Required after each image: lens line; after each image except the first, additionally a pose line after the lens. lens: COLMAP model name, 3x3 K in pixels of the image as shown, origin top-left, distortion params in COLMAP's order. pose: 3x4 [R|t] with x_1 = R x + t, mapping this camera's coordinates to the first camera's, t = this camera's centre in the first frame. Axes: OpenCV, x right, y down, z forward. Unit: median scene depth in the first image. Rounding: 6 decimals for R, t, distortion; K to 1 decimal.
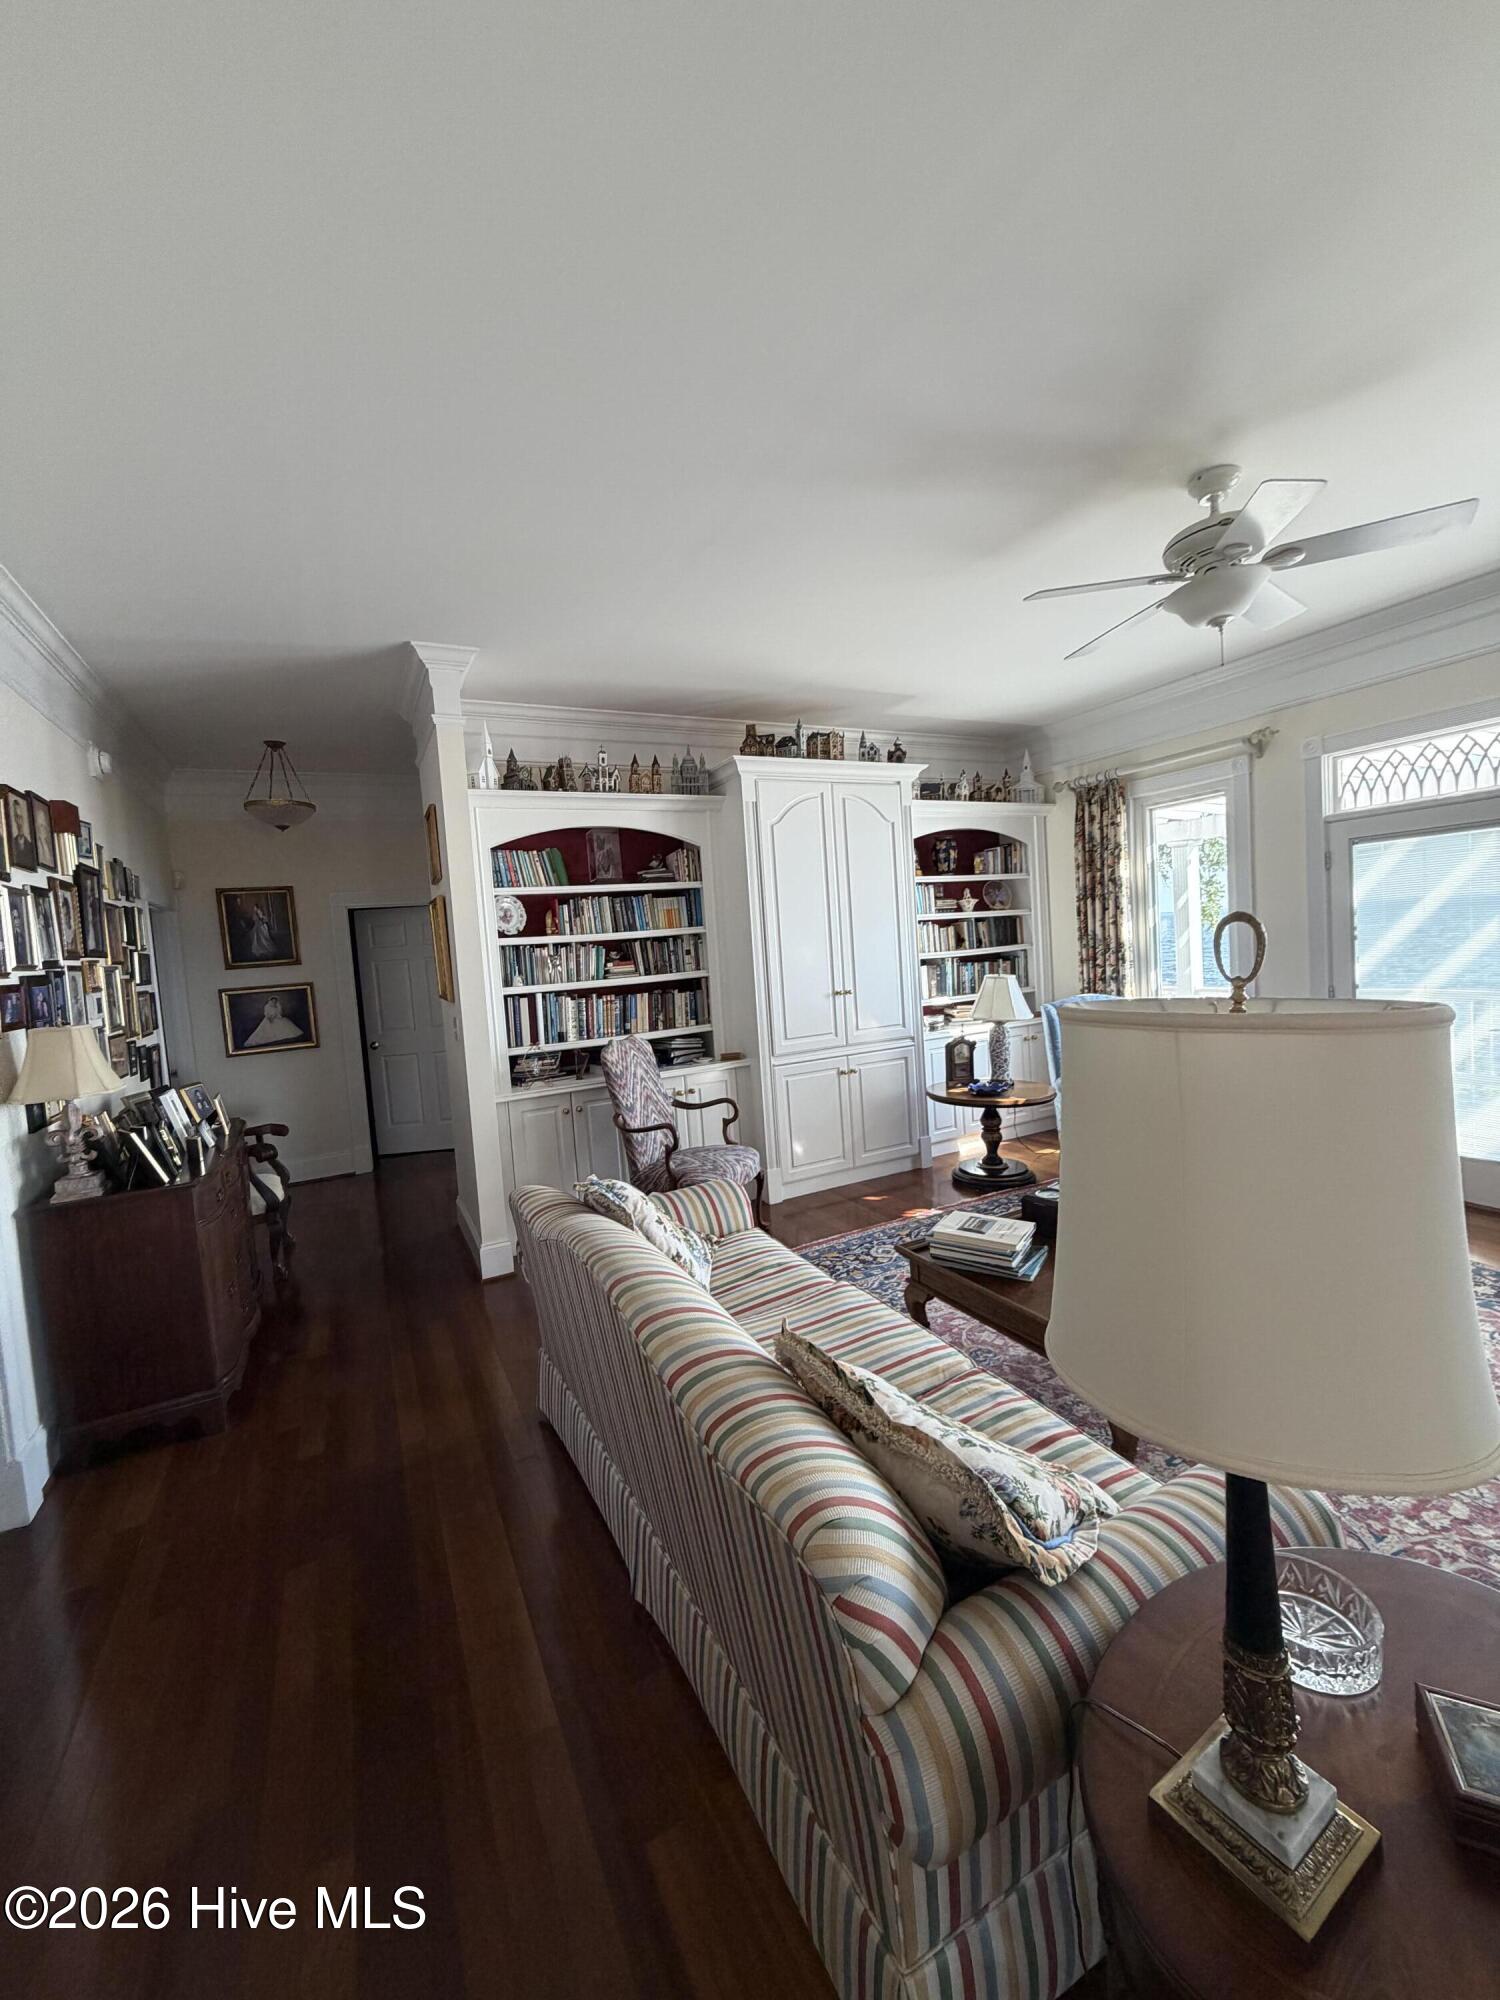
lens RADIAL K [[793.8, 0, 746.3], [0, 793.8, 997.0], [0, 0, 1]] dist [-0.002419, -0.000533]
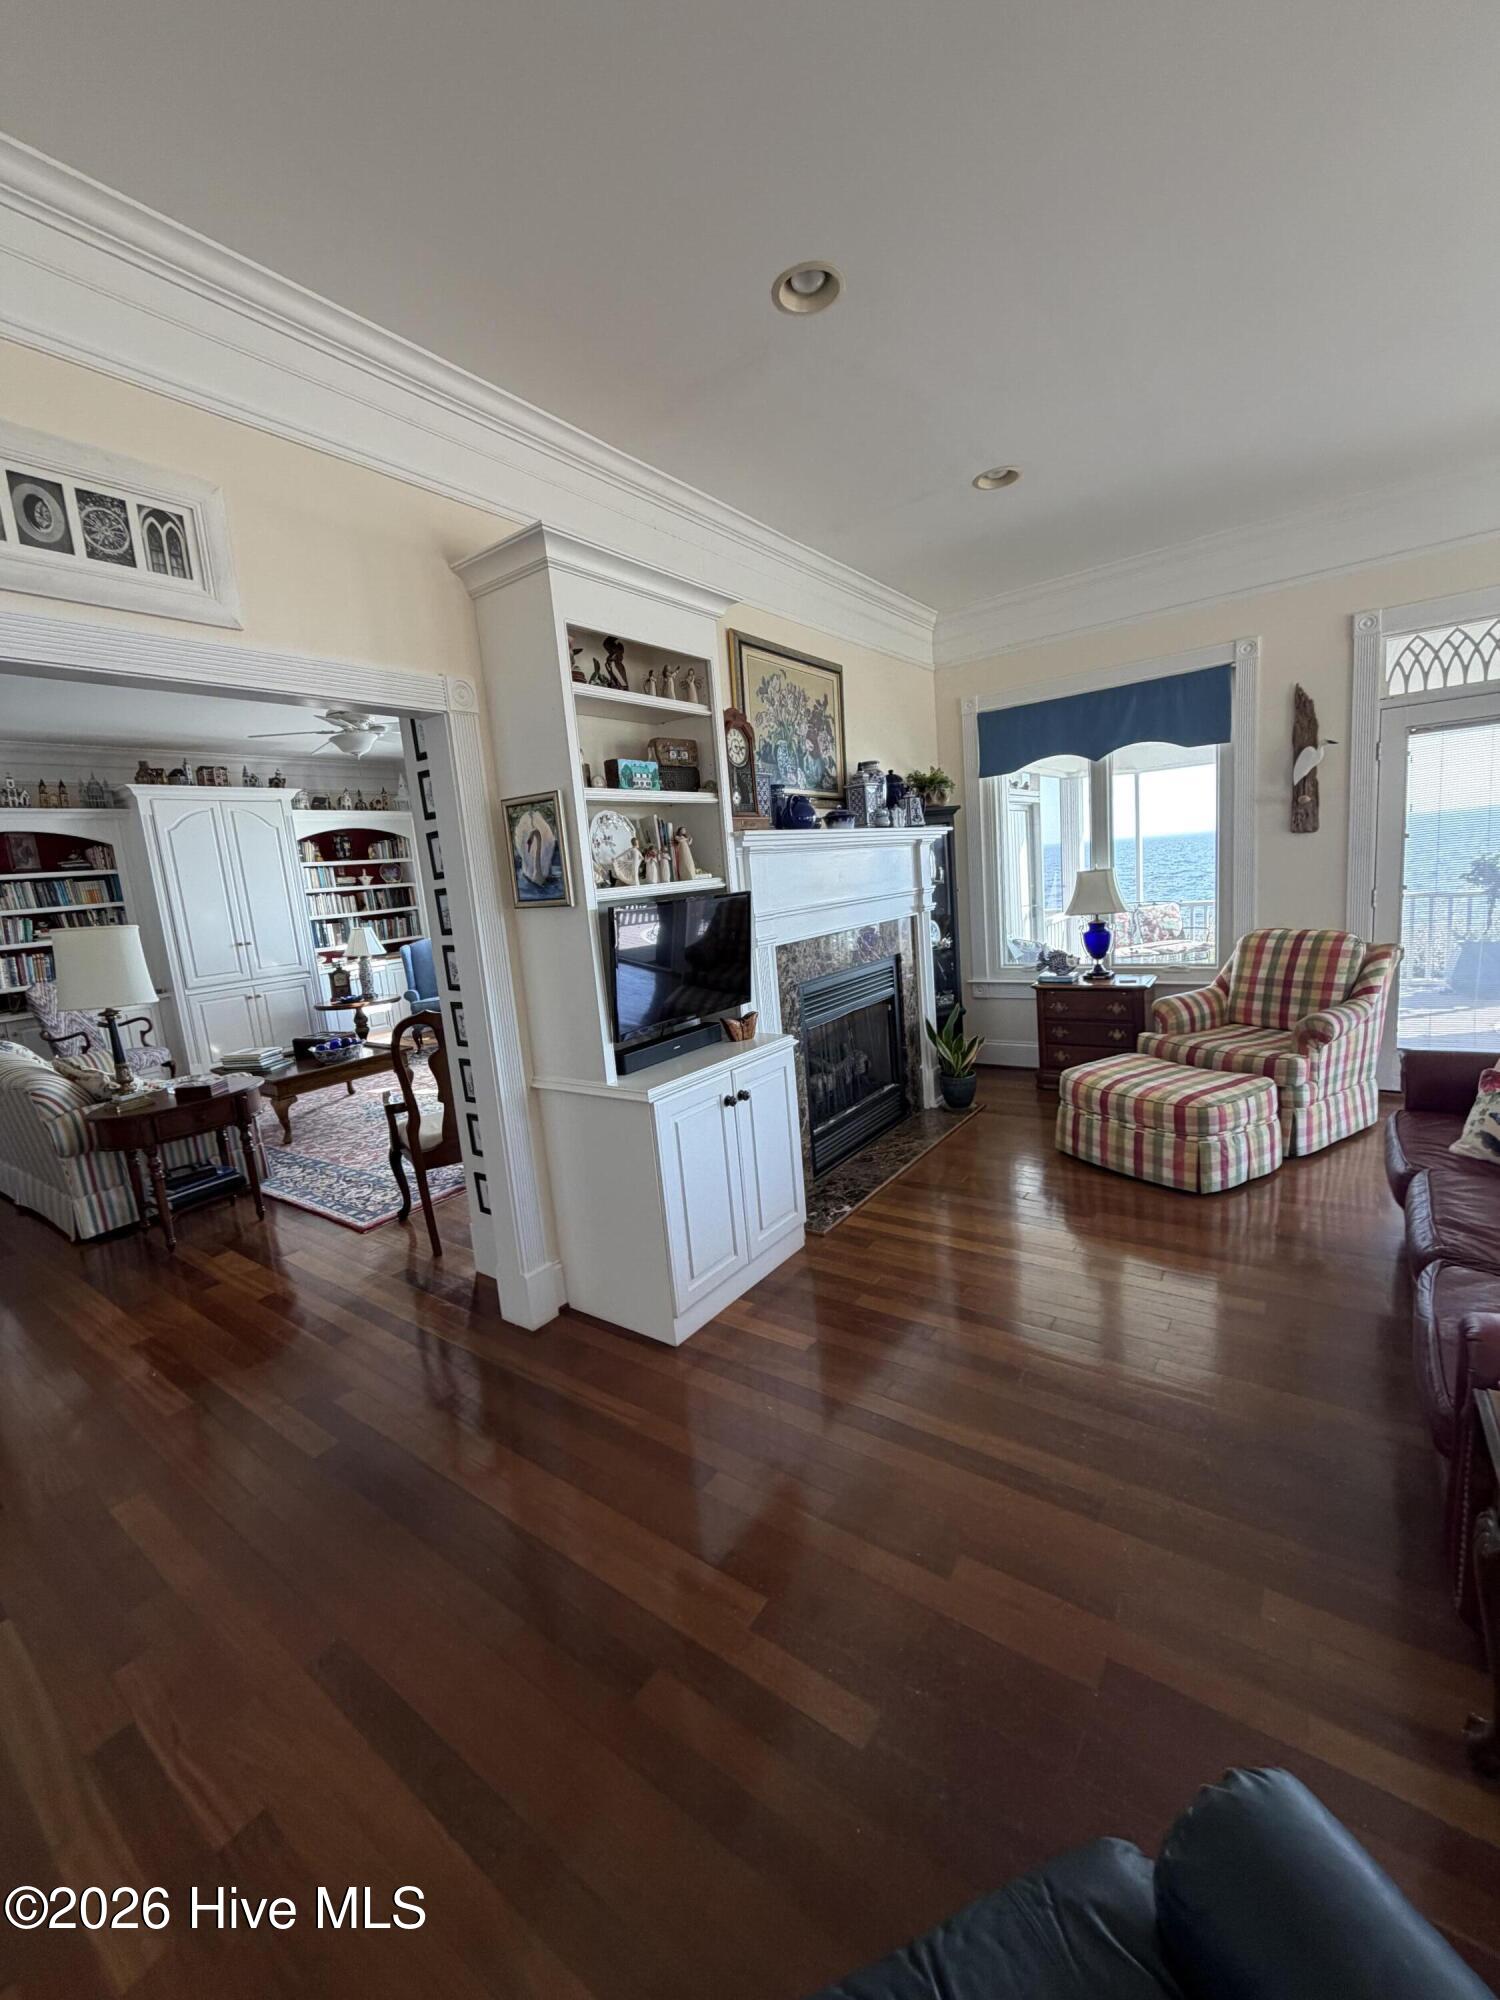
lens RADIAL K [[793.8, 0, 758.2], [0, 793.8, 993.4], [0, 0, 1]] dist [-0.002419, -0.000533]
pose [[0.889251, -0.079332, 0.450488, 0.300965], [0.058078, 0.996457, 0.060835, 0.053184], [-0.453718, -0.027935, 0.890708, -0.762869]]
